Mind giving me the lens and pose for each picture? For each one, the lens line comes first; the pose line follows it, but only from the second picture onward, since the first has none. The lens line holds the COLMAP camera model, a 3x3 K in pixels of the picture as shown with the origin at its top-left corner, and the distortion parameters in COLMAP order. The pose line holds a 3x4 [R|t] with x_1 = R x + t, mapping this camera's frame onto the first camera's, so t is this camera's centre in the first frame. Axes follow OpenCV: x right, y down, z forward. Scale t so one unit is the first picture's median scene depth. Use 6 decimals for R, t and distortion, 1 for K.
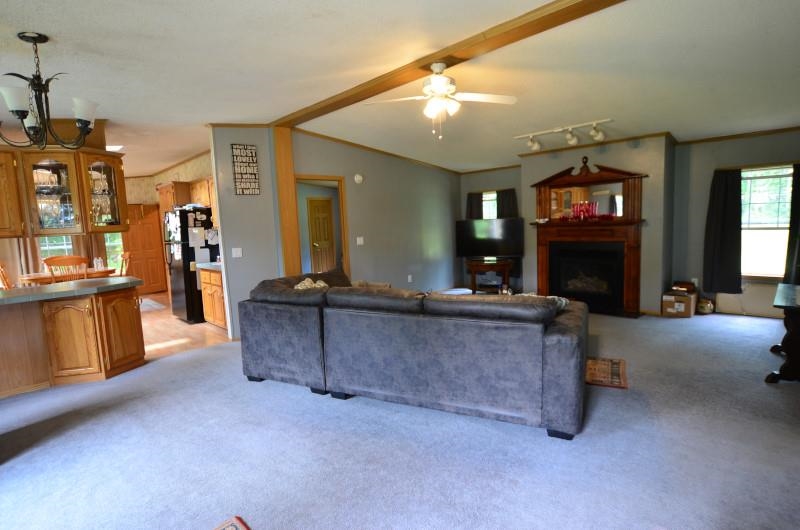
lens RADIAL K [[399.5, 0, 405.1], [0, 399.5, 265.5], [0, 0, 1]] dist [-0.019475, -0.000041]
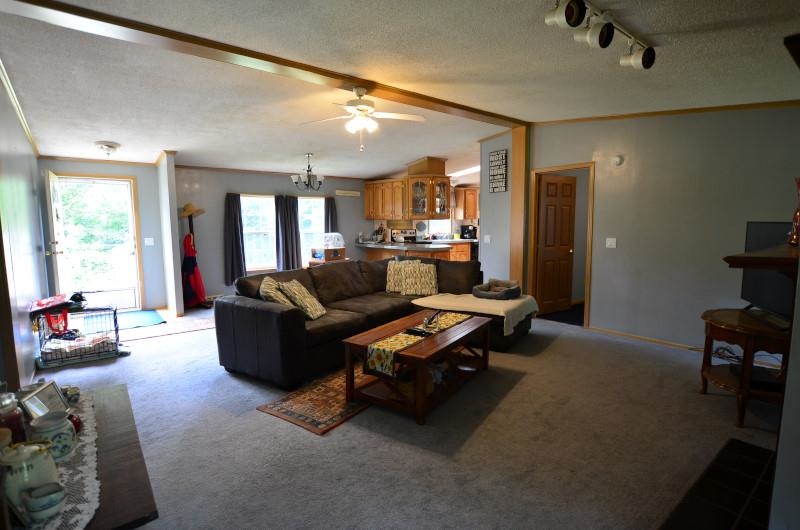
lens RADIAL K [[399.5, 0, 405.1], [0, 399.5, 265.5], [0, 0, 1]] dist [-0.019475, -0.000041]
pose [[-0.120067, 0.152059, -0.981052, 0.737833], [-0.097394, 0.981629, 0.164068, -0.111695], [0.987977, 0.115247, -0.103051, 0.745103]]
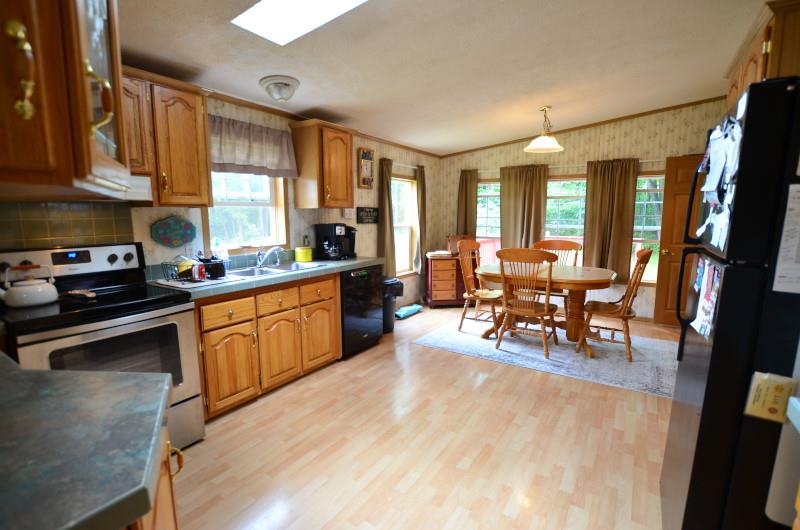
lens RADIAL K [[374.6, 0, 400.0], [0, 374.6, 265.0], [0, 0, 1]] dist [-0.017467, -0.000088]
pose [[0.201323, 0.173736, -0.963994, -0.416841], [-0.112388, 0.981742, 0.153464, -0.065059], [0.973056, 0.077445, 0.217173, 0.796944]]
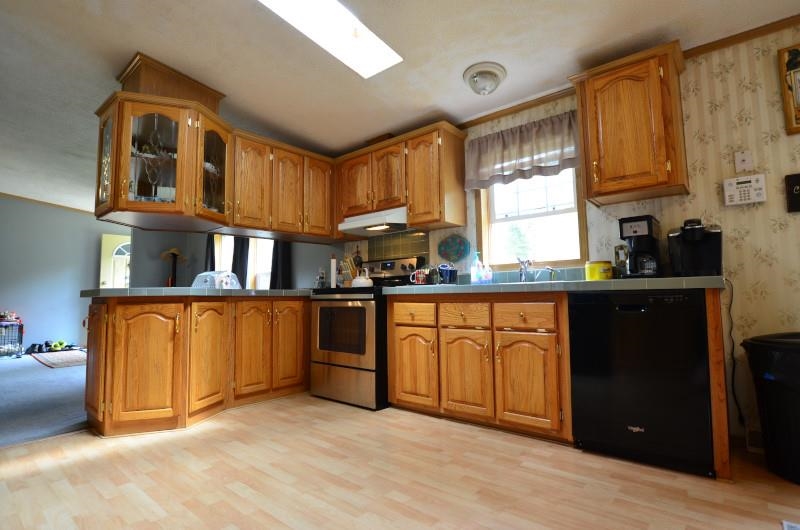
lens RADIAL K [[399.5, 0, 405.1], [0, 399.5, 265.5], [0, 0, 1]] dist [-0.019475, -0.000041]
pose [[-0.994372, 0.051402, -0.092639, -0.800616], [0.048488, 0.998264, 0.033437, -0.001462], [0.094197, 0.028757, -0.995138, 1.191917]]
